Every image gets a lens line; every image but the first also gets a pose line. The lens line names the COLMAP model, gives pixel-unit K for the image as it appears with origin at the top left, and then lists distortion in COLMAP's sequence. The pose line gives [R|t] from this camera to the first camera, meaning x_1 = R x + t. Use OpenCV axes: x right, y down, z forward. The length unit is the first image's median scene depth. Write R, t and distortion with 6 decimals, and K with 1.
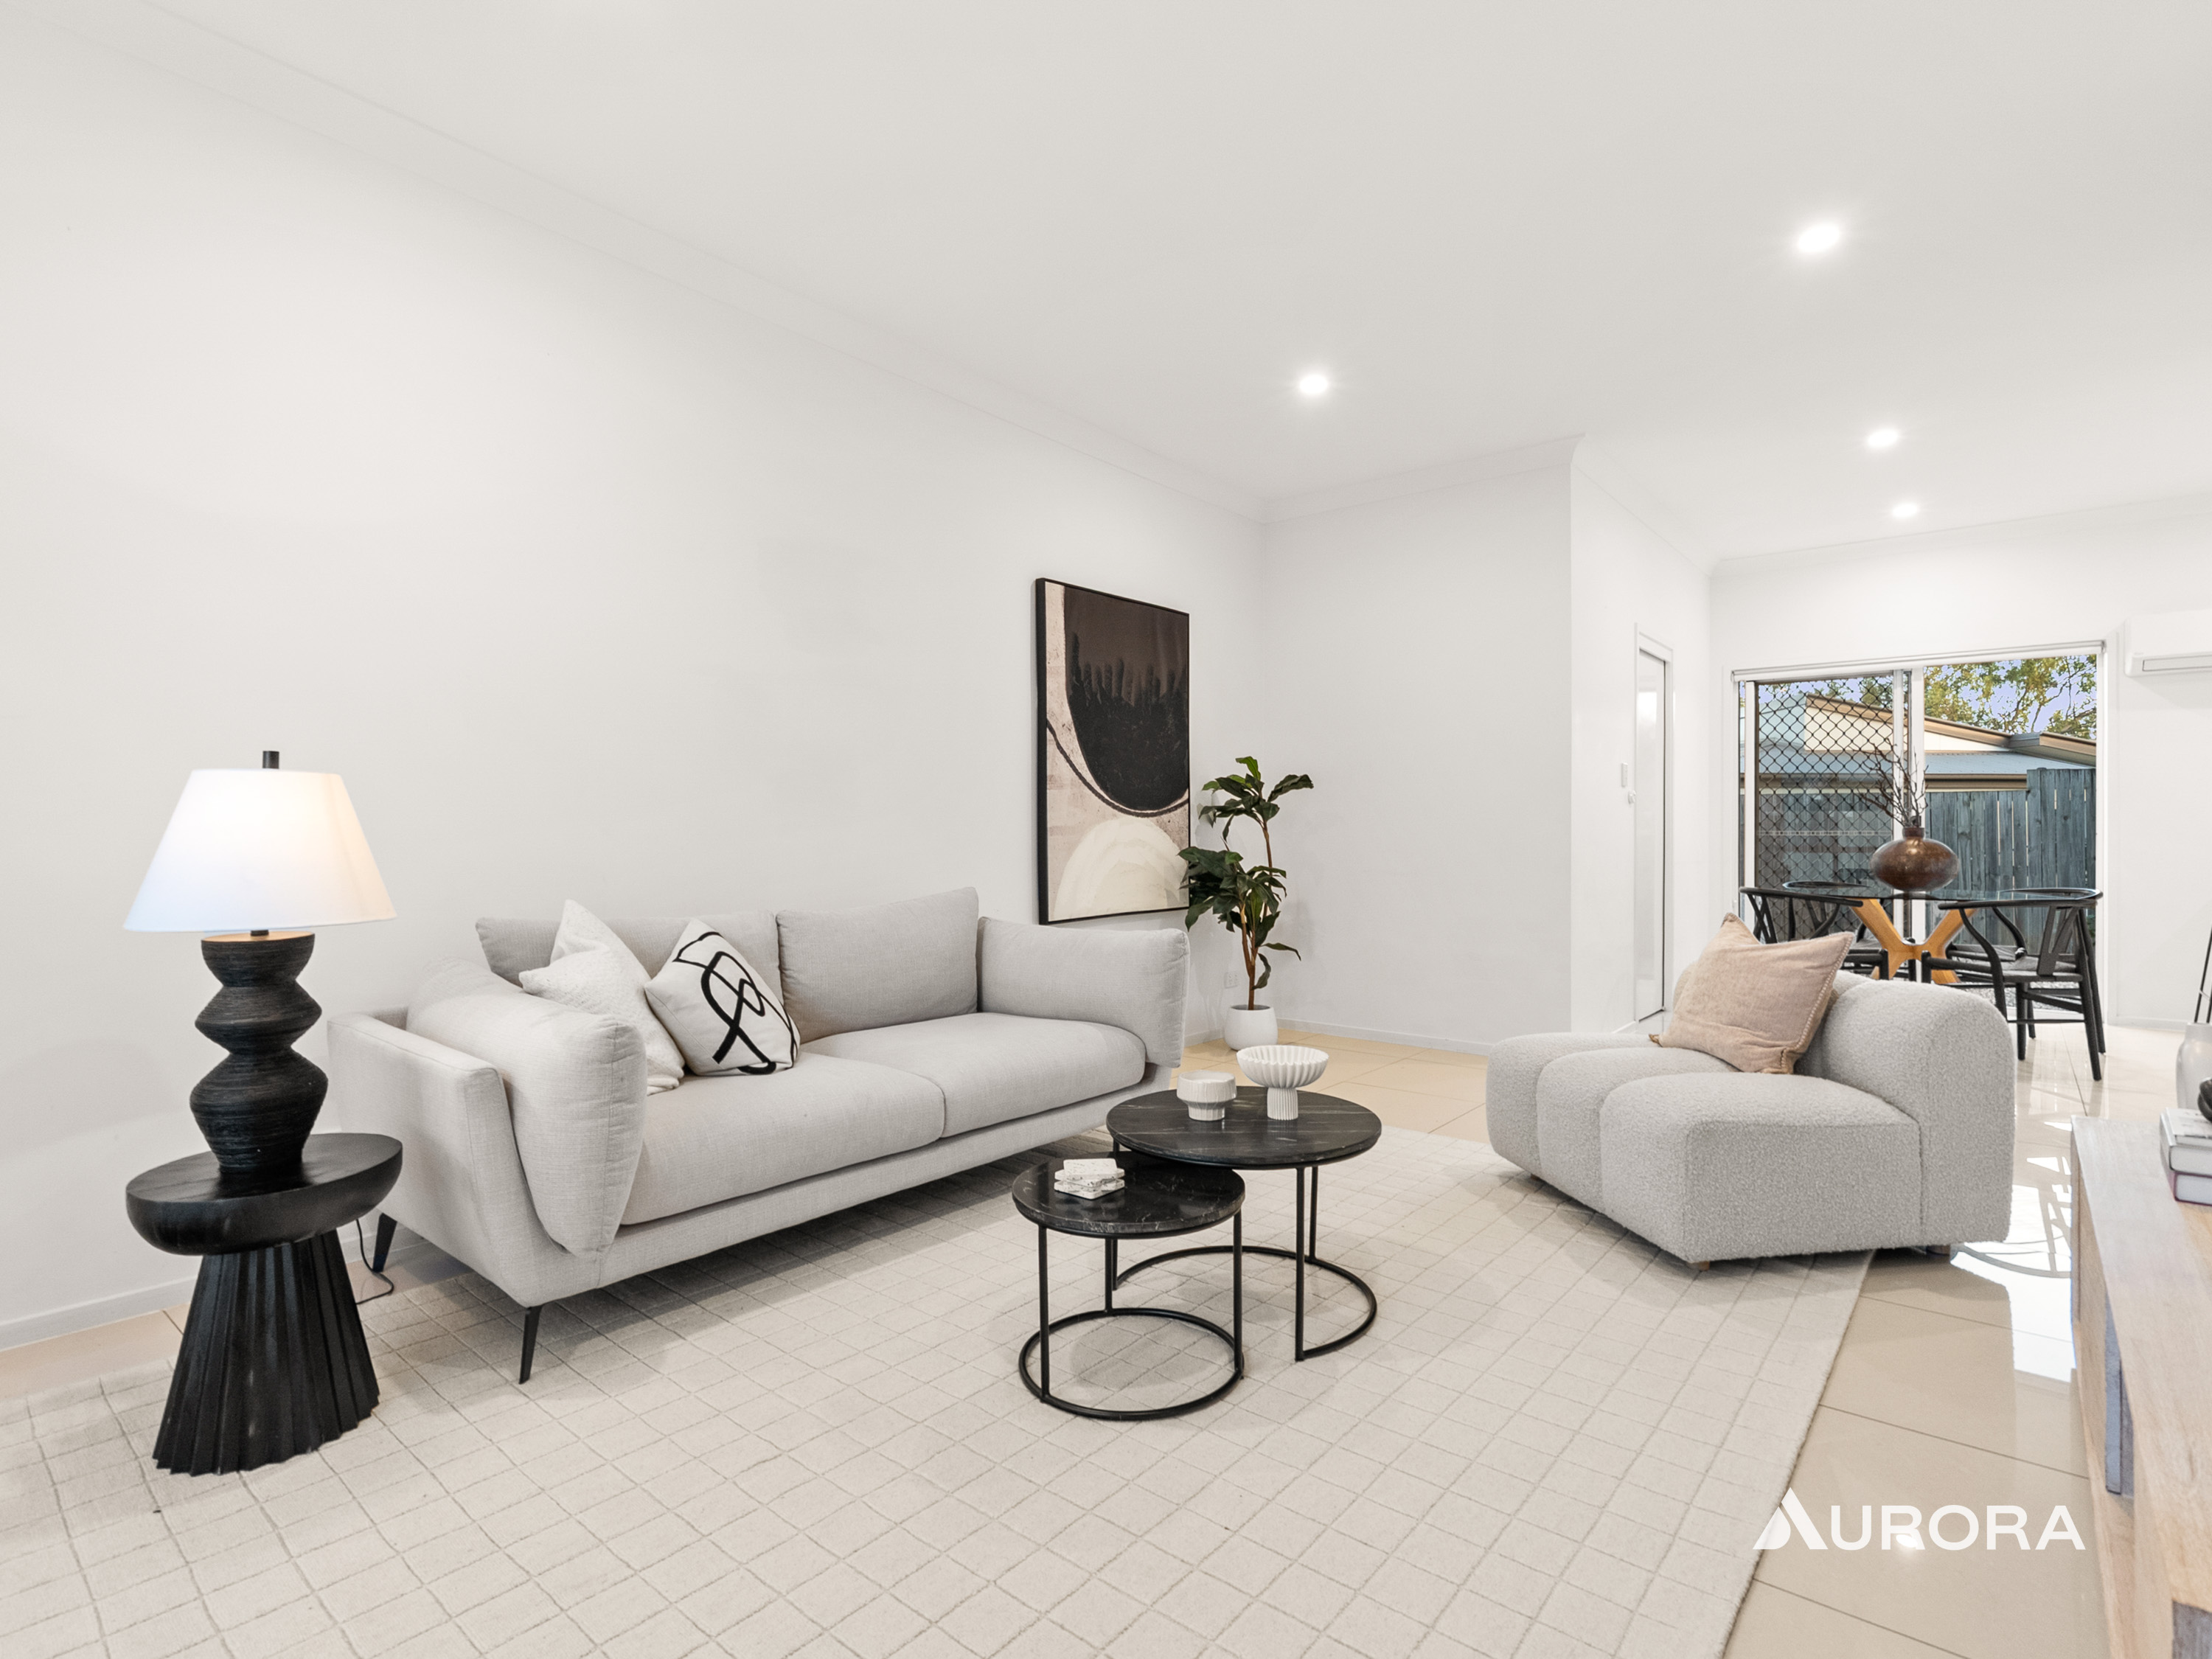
lens RADIAL K [[1119.1, 0, 1113.4], [0, 1119.1, 843.8], [0, 0, 1]] dist [-0.004586, 0.001630]
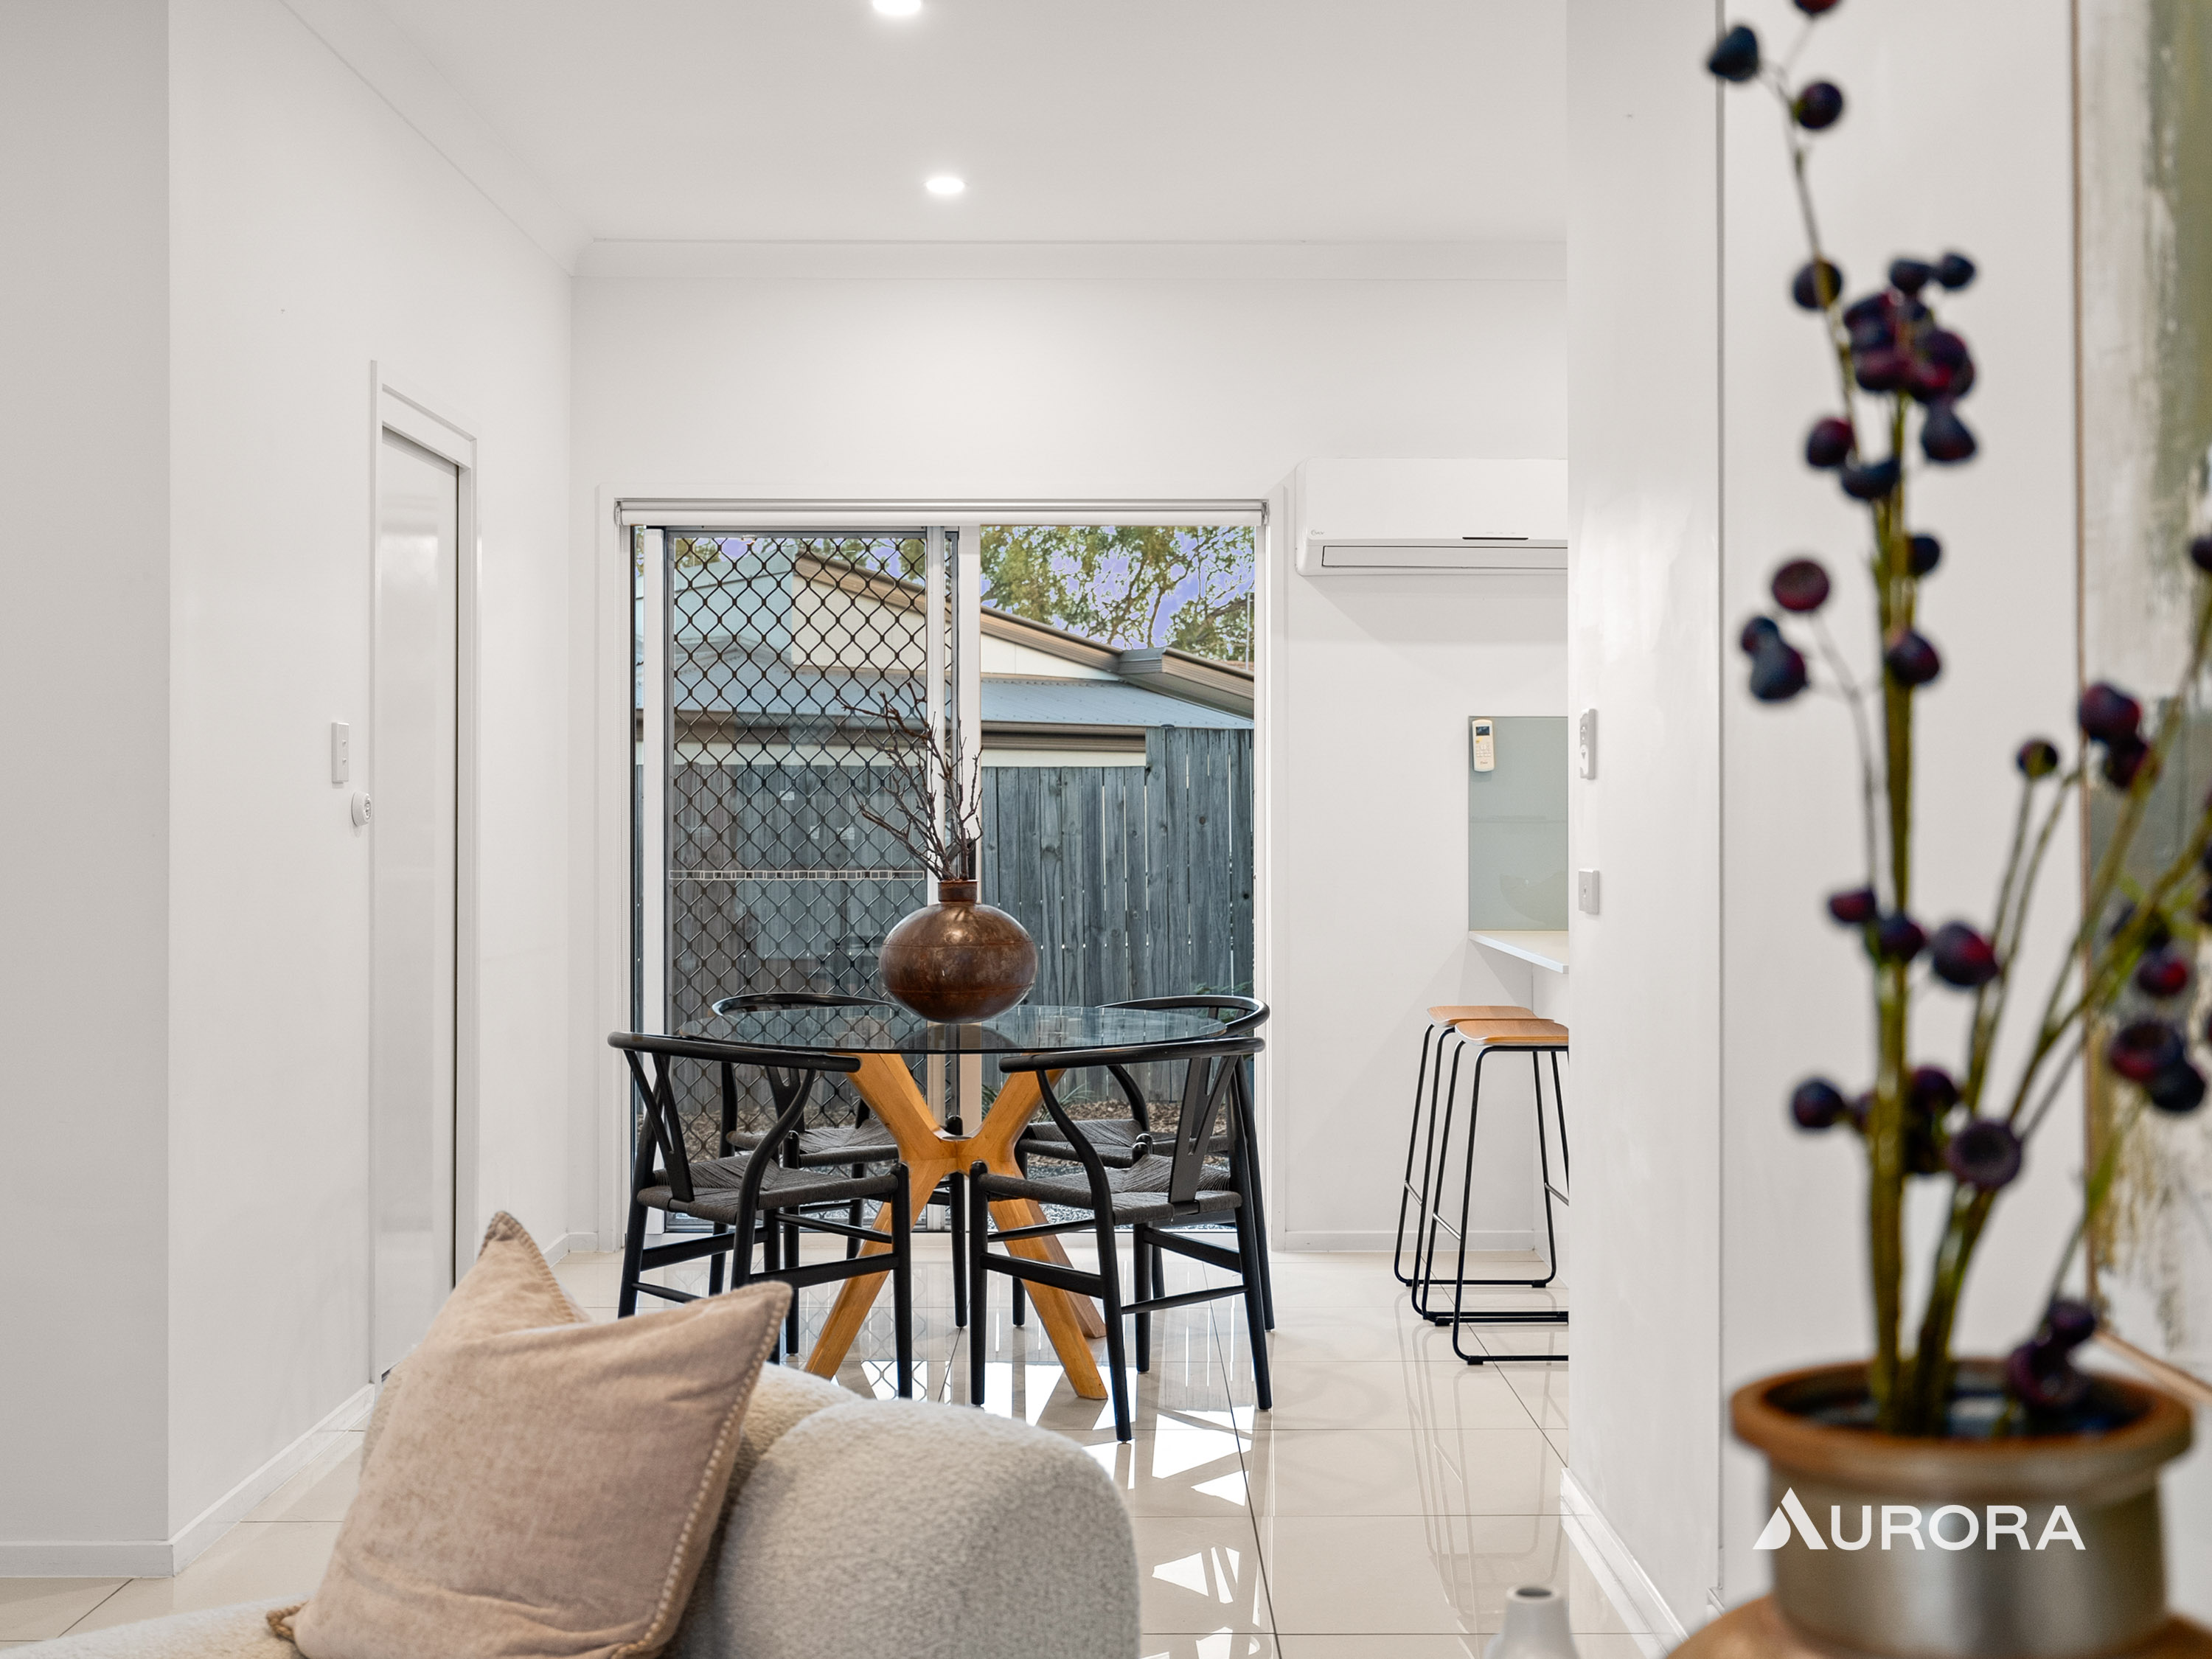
lens RADIAL K [[2471.4, 0, 1116.2], [0, 2471.4, 829.0], [0, 0, 1]] dist [0.000176, 0.000000]
pose [[0.780601, -0.003628, 0.625019, 0.138301], [0.002428, 0.999993, 0.002772, -0.038384], [-0.625025, -0.000646, 0.780605, 0.174475]]
